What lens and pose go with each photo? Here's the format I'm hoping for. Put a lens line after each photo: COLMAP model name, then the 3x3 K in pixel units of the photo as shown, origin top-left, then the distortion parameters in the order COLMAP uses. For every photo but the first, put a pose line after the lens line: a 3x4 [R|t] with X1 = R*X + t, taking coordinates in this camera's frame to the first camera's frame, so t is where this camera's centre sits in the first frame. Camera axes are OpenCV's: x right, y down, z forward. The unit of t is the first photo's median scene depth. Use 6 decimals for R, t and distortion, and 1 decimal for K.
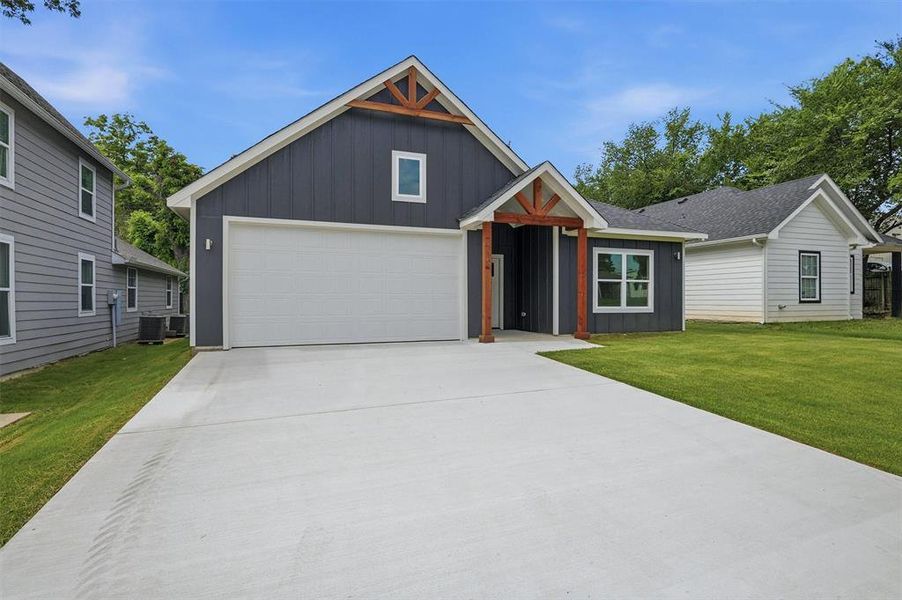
lens RADIAL K [[451.0, 0, 451.0], [0, 451.0, 300.0], [0, 0, 1]] dist [0.001643, 0.000297]
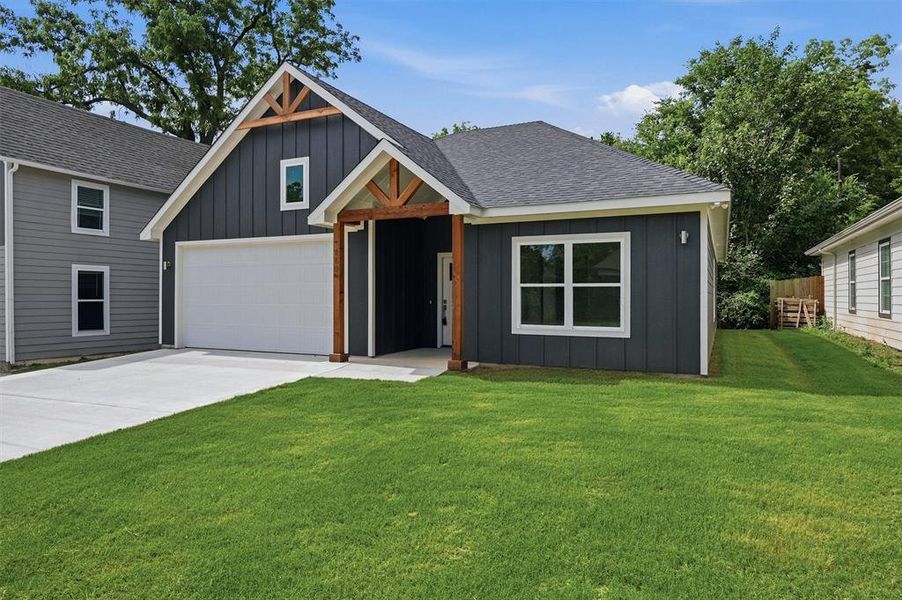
lens RADIAL K [[564.5, 0, 451.0], [0, 564.5, 300.0], [0, 0, 1]] dist [0.000258, -0.000141]
pose [[0.693421, 0.004909, -0.720516, 0.959583], [-0.004814, 0.999986, 0.002179, -0.026183], [0.720517, 0.001957, 0.693434, 0.379846]]
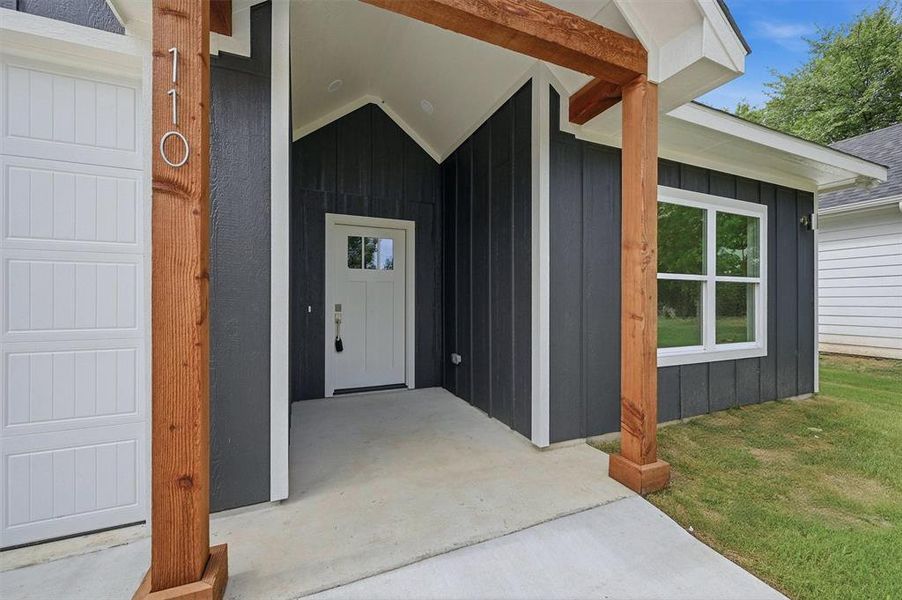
lens RADIAL K [[357.9, 0, 451.0], [0, 357.9, 300.0], [0, 0, 1]] dist [-0.000097, -0.000005]
pose [[0.998695, -0.000513, 0.051065, 0.168100], [0.000687, 0.999994, -0.003396, -0.026616], [-0.051063, 0.003427, 0.998690, 0.807692]]
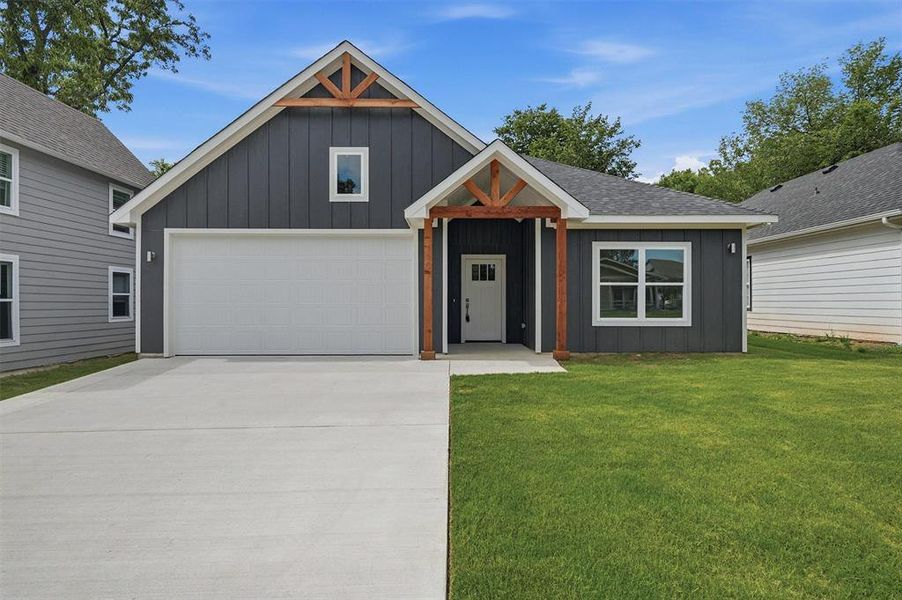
lens RADIAL K [[478.1, 0, 451.0], [0, 478.1, 300.0], [0, 0, 1]] dist [0.000108, 0.000063]
pose [[0.941141, -0.001713, -0.338010, 0.403903], [-0.000432, 0.999980, -0.006269, -0.012084], [0.338014, 0.006046, 0.941122, 0.152866]]
